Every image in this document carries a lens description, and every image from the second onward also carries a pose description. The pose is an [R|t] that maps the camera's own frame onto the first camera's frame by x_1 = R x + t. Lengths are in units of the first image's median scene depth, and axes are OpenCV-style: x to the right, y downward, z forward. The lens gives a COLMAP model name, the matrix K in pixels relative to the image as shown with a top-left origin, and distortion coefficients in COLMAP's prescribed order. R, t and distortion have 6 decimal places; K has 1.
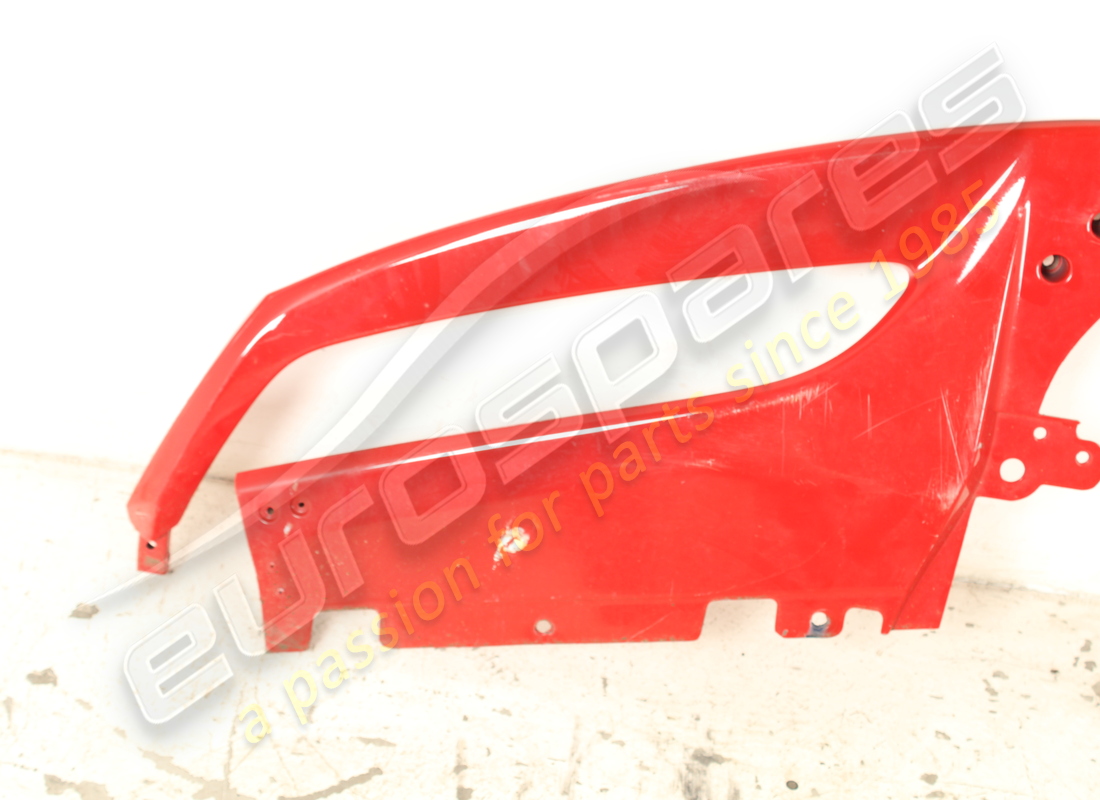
lens RADIAL K [[1871.6, 0, 550.0], [0, 1871.6, 400.0], [0, 0, 1]] dist [-0.013918, 0.035688]
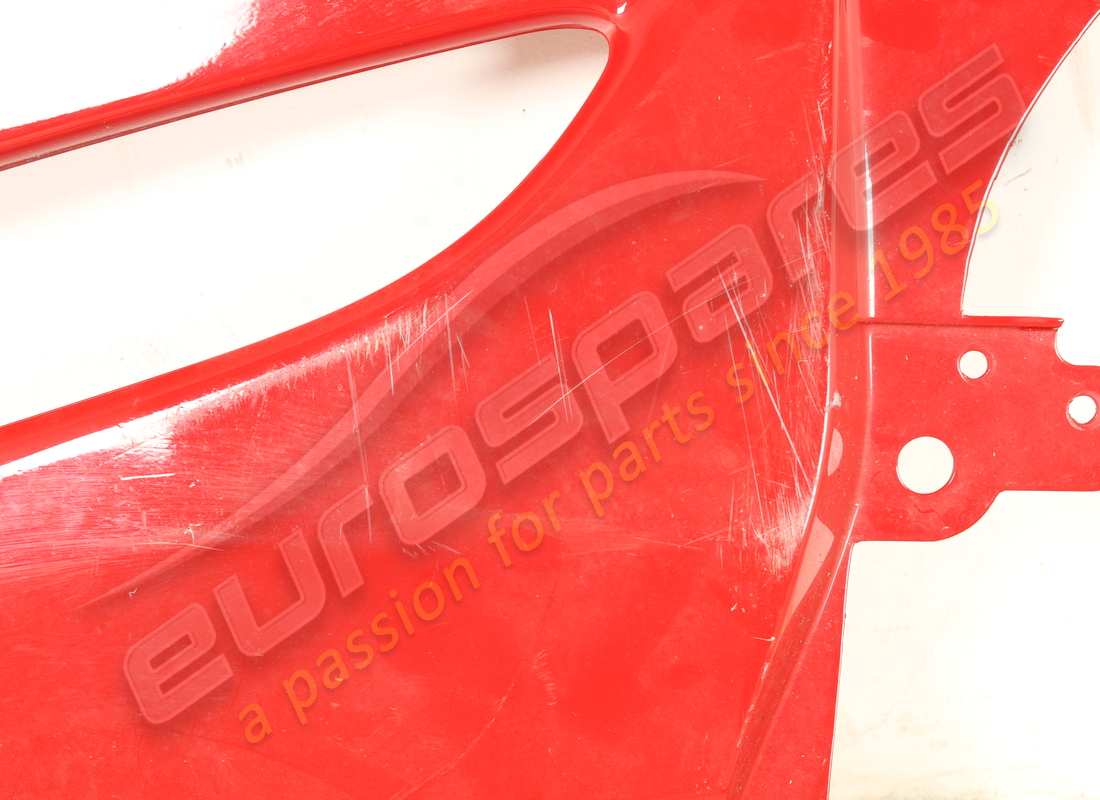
lens RADIAL K [[2064.5, 0, 550.0], [0, 2064.5, 400.0], [0, 0, 1]] dist [-0.010352, -0.092829]
pose [[0.988827, -0.124267, 0.082340, 0.129562], [0.139270, 0.967074, -0.213005, 0.111801], [-0.053159, 0.222093, 0.973575, 0.558677]]
